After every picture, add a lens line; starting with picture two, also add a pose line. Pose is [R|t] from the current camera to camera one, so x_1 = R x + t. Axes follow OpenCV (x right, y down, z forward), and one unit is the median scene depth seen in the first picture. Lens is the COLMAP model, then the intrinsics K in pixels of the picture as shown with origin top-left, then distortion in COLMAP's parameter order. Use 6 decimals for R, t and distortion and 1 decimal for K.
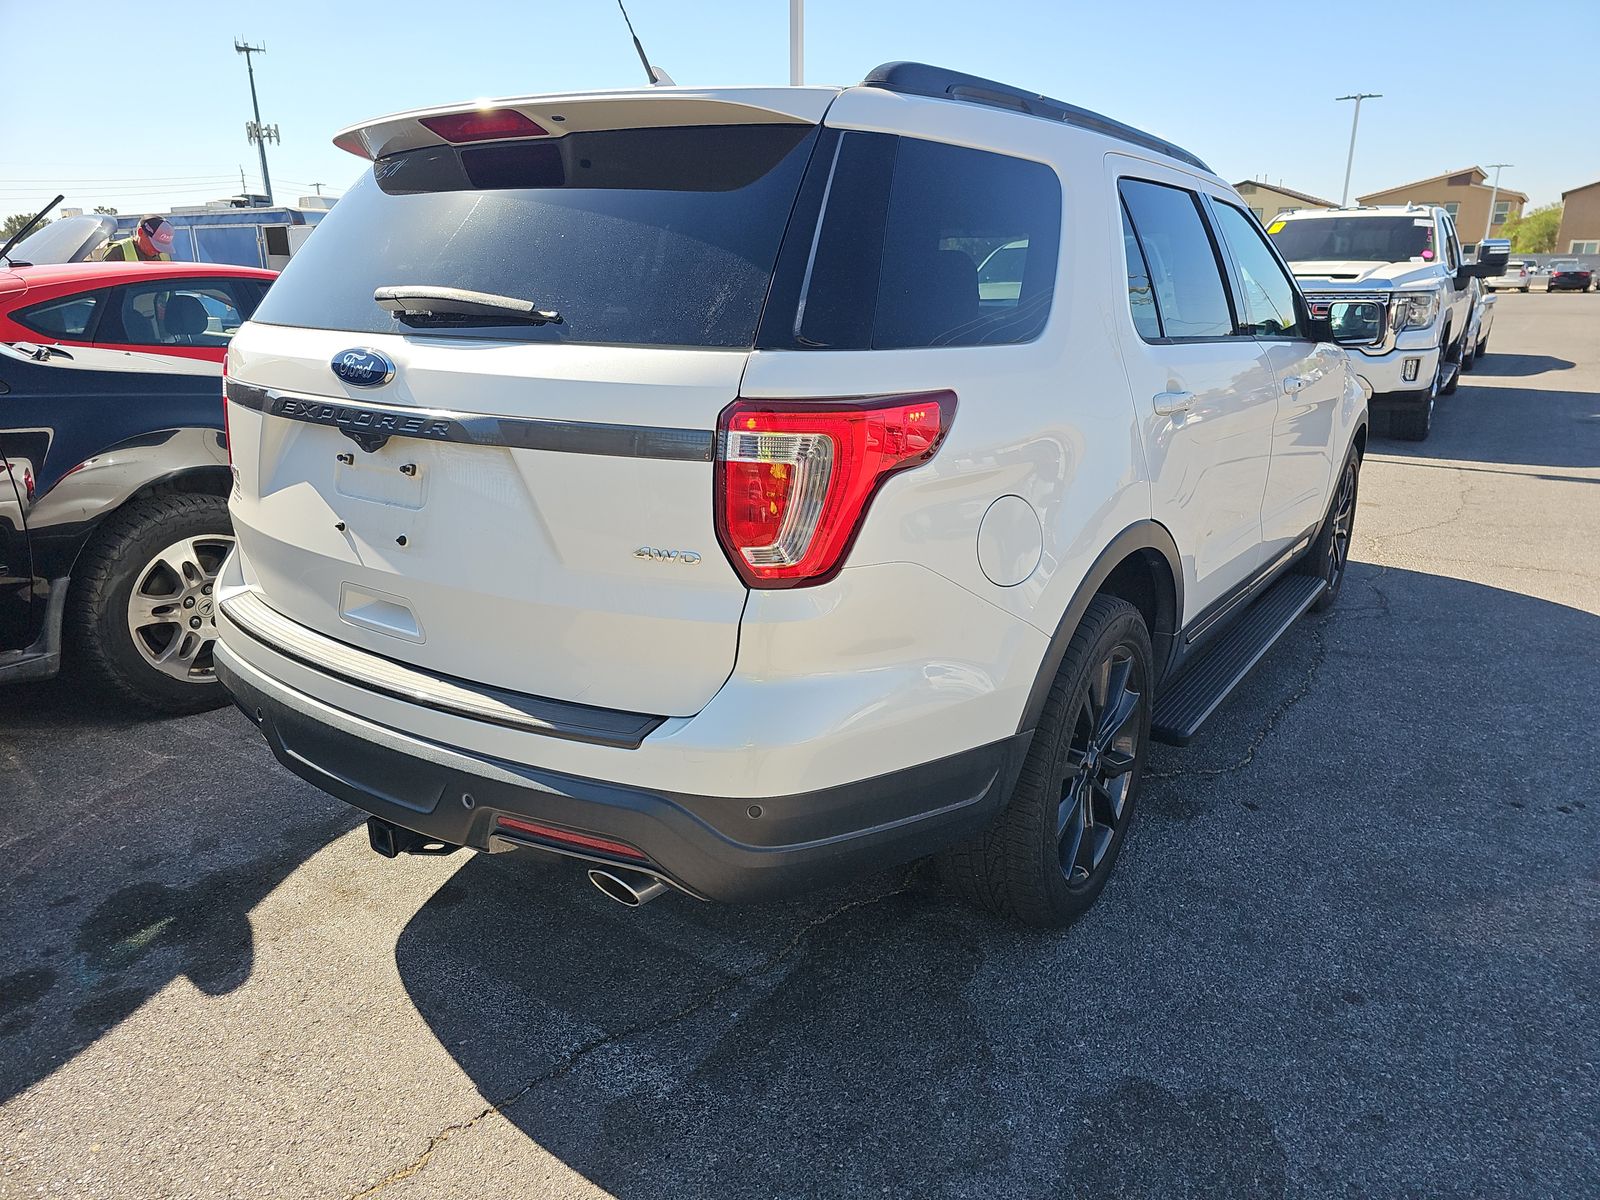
lens RADIAL K [[1077.9, 0, 802.3], [0, 1077.9, 608.6], [0, 0, 1]] dist [0.018258, -0.011567]
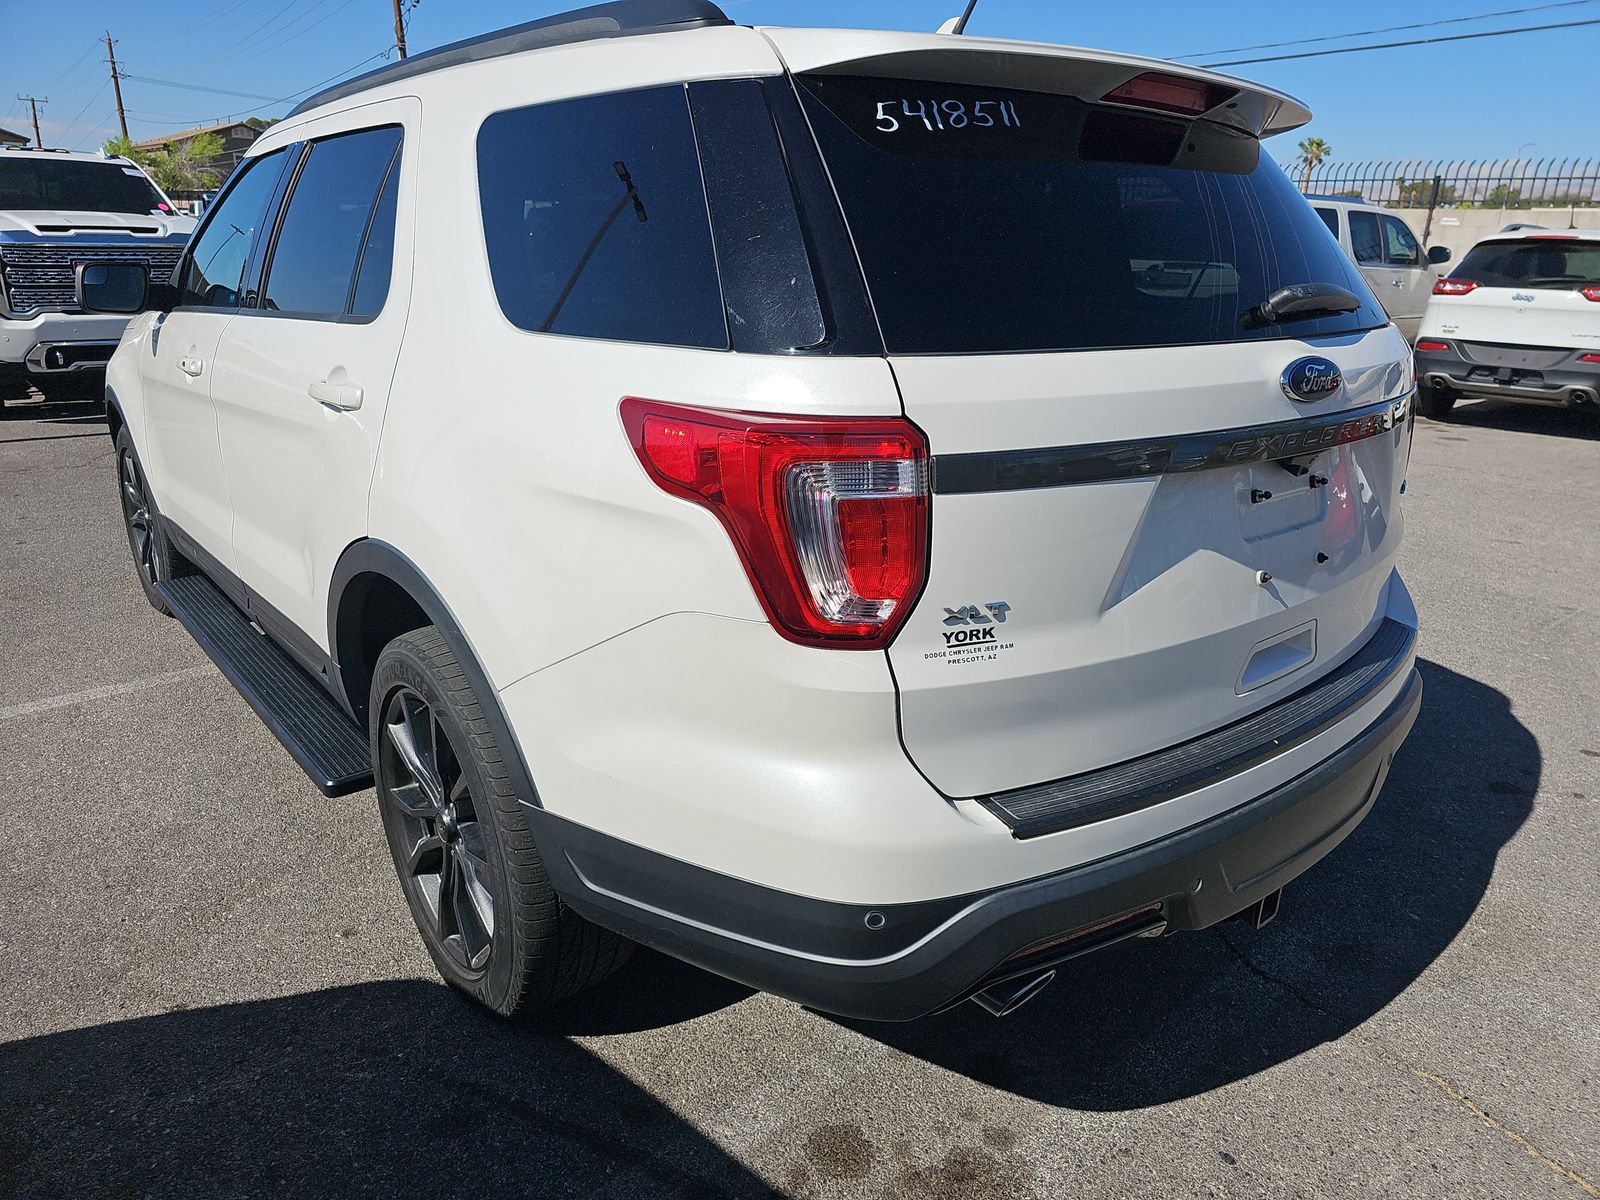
lens RADIAL K [[1077.9, 0, 810.0], [0, 1077.9, 590.7], [0, 0, 1]] dist [0.018258, -0.011567]
pose [[0.234910, -0.286268, 0.928907, -1.279687], [0.257689, 0.939796, 0.224457, -0.340984], [-0.937237, 0.186642, 0.294535, 1.088131]]
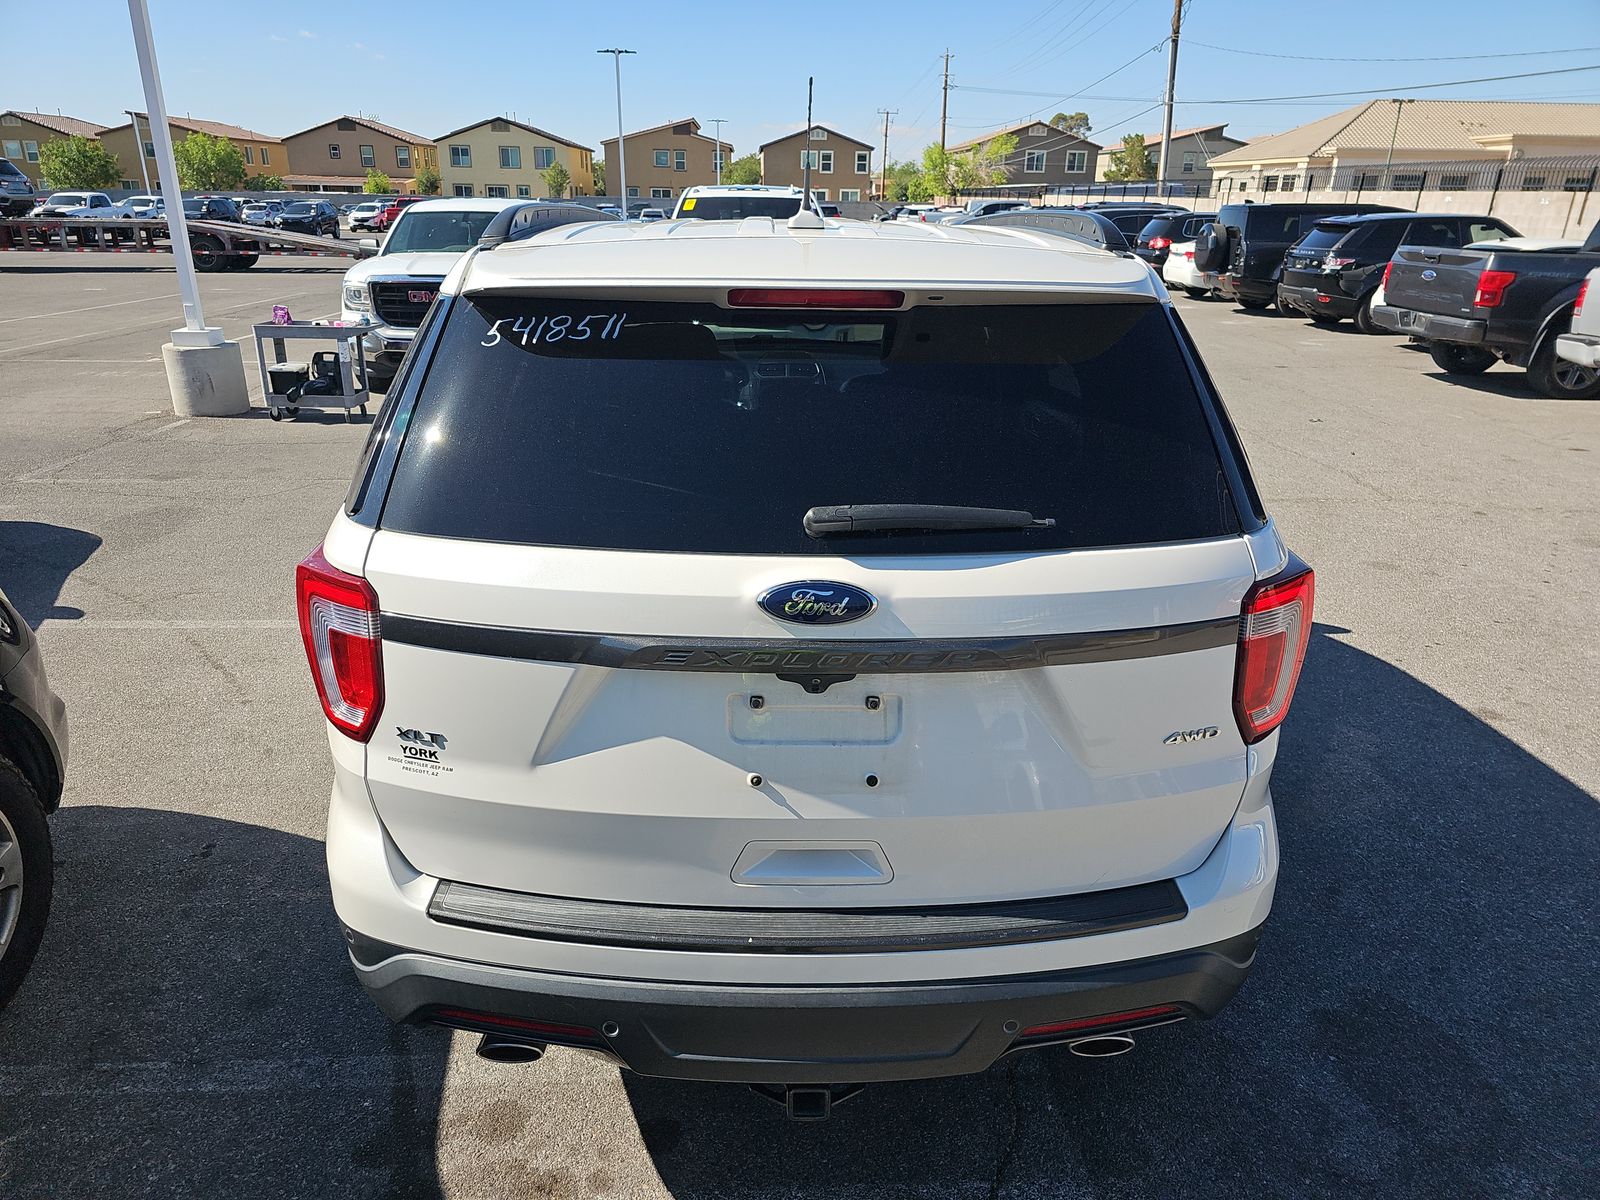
lens RADIAL K [[1077.9, 0, 794.7], [0, 1077.9, 600.9], [0, 0, 1]] dist [0.018258, -0.011567]
pose [[0.802329, -0.195169, 0.564072, -0.849969], [0.164637, 0.980733, 0.105157, -0.297209], [-0.573727, 0.008497, 0.819003, 0.293284]]
